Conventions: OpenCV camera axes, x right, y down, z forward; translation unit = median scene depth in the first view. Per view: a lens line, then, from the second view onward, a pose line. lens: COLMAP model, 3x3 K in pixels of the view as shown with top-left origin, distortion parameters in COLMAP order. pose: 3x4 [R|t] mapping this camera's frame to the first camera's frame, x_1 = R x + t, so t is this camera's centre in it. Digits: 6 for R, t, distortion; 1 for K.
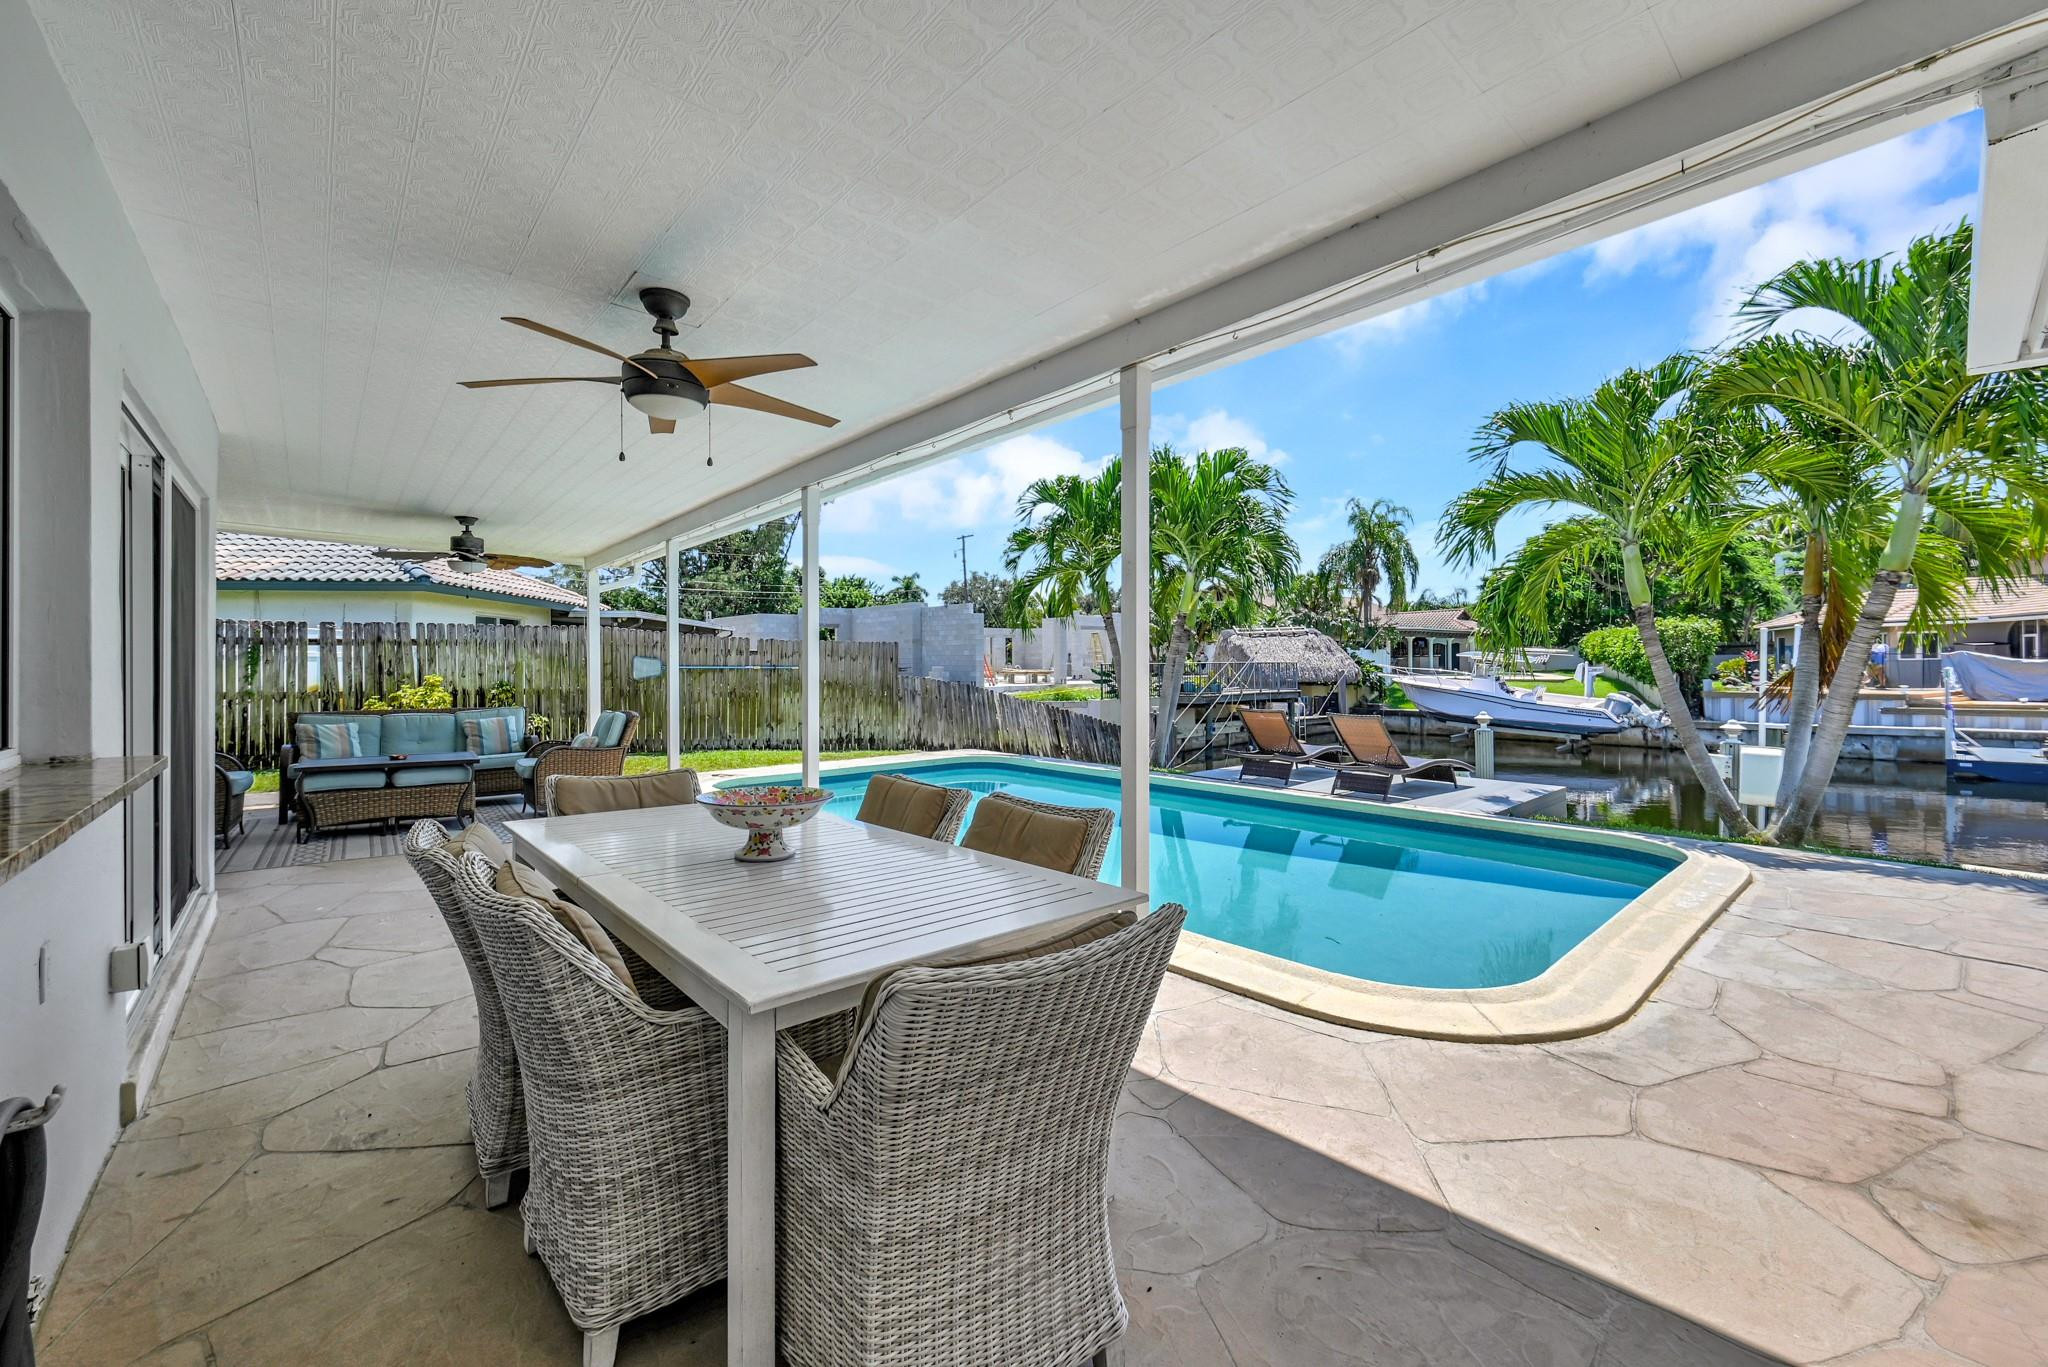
lens RADIAL K [[803.4, 0, 1032.3], [0, 803.4, 677.6], [0, 0, 1]] dist [0.001422, 0.000437]
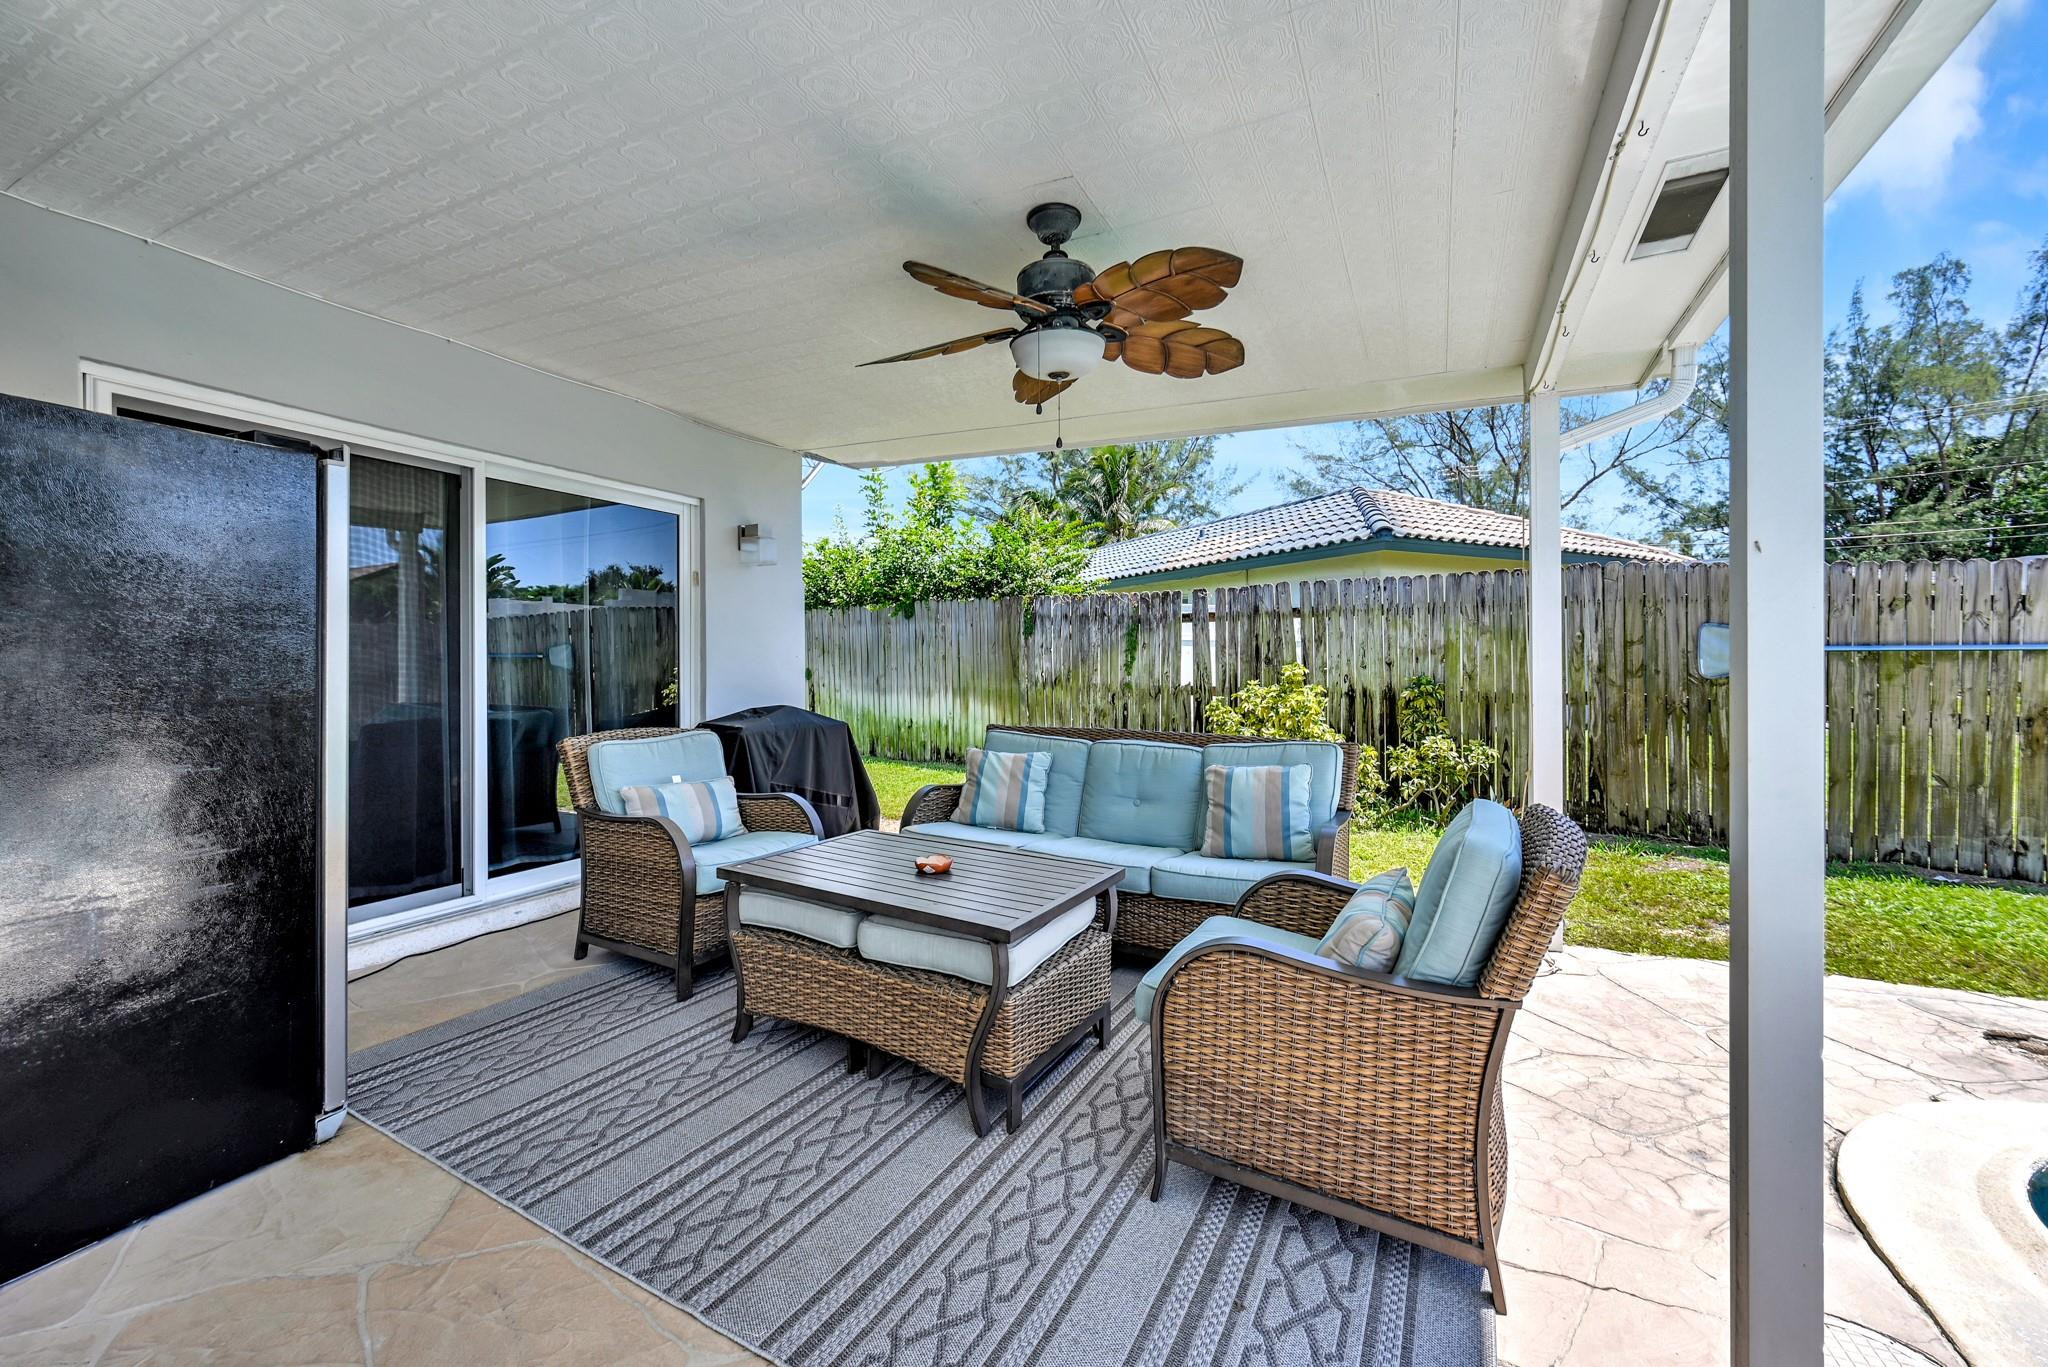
lens RADIAL K [[803.4, 0, 1026.2], [0, 803.4, 667.3], [0, 0, 1]] dist [0.001422, 0.000437]
pose [[0.359793, 0.010114, -0.932977, -0.253970], [-0.010356, 0.999923, 0.006846, -0.002829], [0.932975, 0.007199, 0.359870, 0.576584]]
